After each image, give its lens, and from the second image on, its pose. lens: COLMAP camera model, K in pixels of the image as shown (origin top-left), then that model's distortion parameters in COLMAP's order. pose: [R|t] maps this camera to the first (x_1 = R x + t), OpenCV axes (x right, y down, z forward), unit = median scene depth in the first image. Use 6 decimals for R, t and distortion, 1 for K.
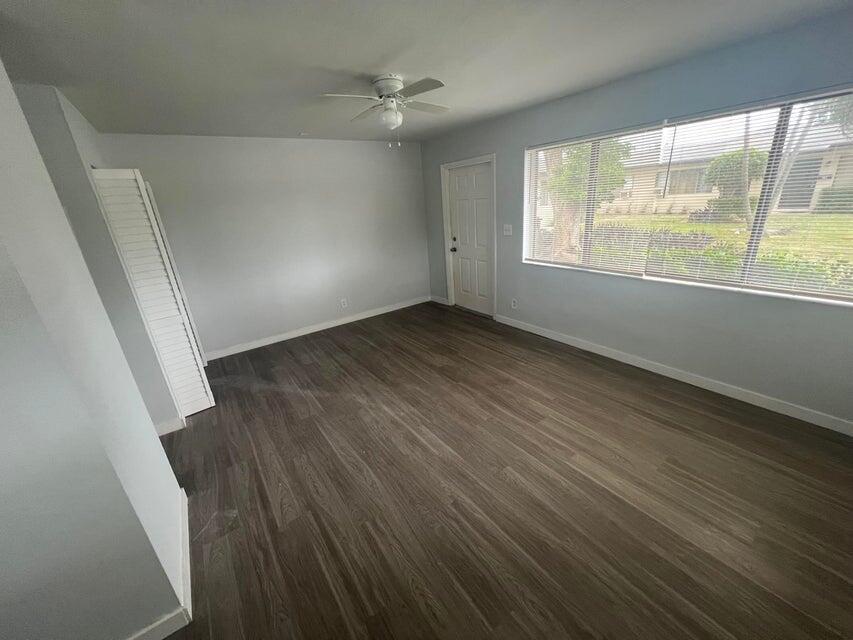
lens RADIAL K [[339.2, 0, 426.5], [0, 339.2, 320.0], [0, 0, 1]] dist [0.000398, 0.000176]
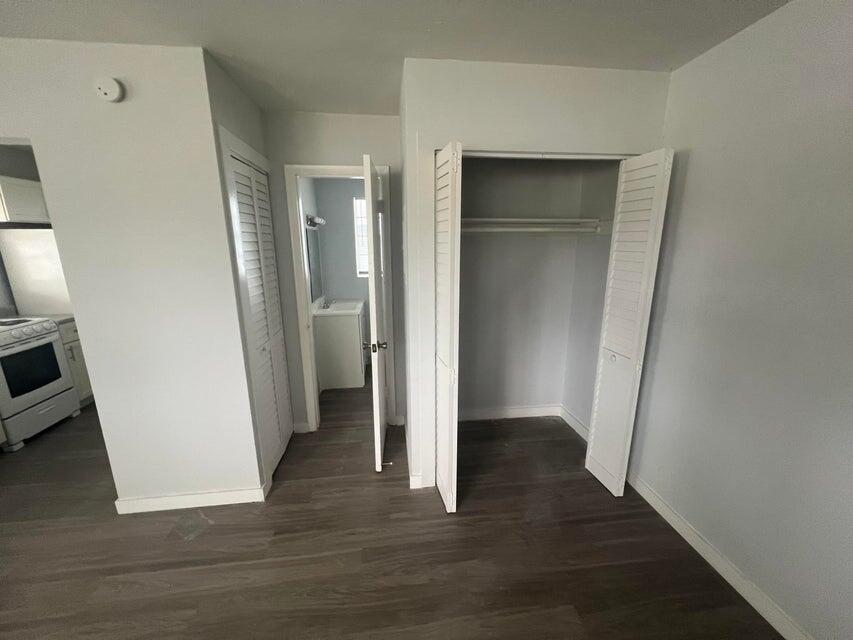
lens RADIAL K [[339.2, 0, 426.5], [0, 339.2, 320.0], [0, 0, 1]] dist [0.000398, 0.000176]
pose [[-0.479784, 0.278991, -0.831848, -0.185662], [-0.254371, 0.863148, 0.436201, -0.356090], [0.839704, 0.420880, -0.343158, 1.109349]]
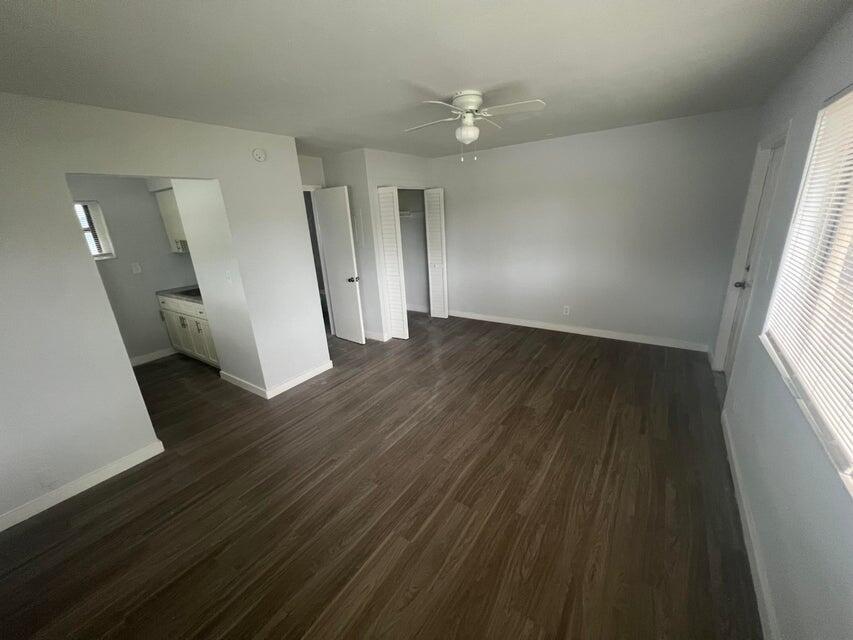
lens RADIAL K [[339.2, 0, 426.5], [0, 339.2, 320.0], [0, 0, 1]] dist [0.000398, 0.000176]
pose [[0.343190, 0.336316, -0.876990, 0.763822], [-0.287057, 0.926579, 0.243000, -0.239389], [0.894326, 0.168351, 0.414535, 0.467346]]
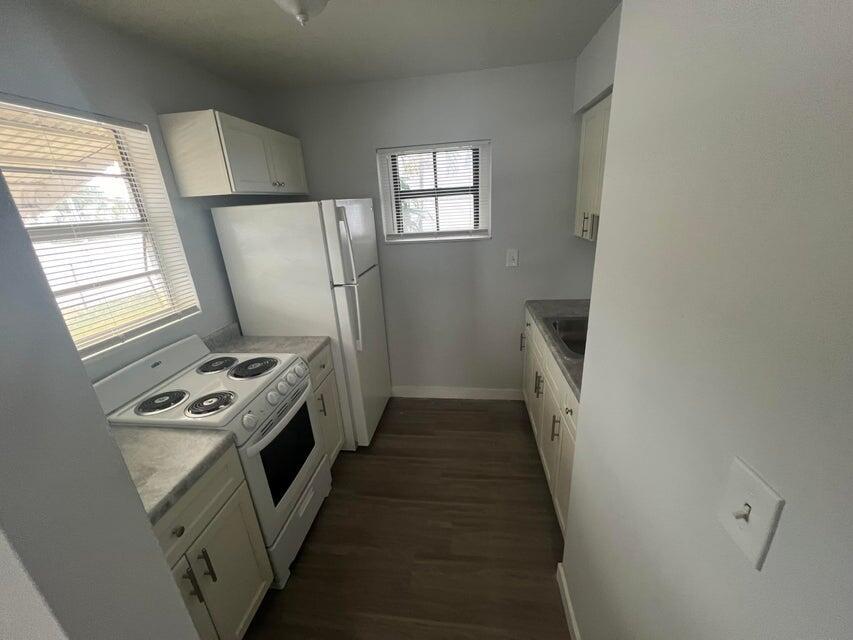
lens RADIAL K [[339.2, 0, 426.5], [0, 339.2, 320.0], [0, 0, 1]] dist [0.000398, 0.000176]
pose [[-0.666204, 0.351509, -0.657734, -0.261746], [-0.145170, 0.803959, 0.576694, -0.073174], [0.731504, 0.479679, -0.484572, 0.253343]]
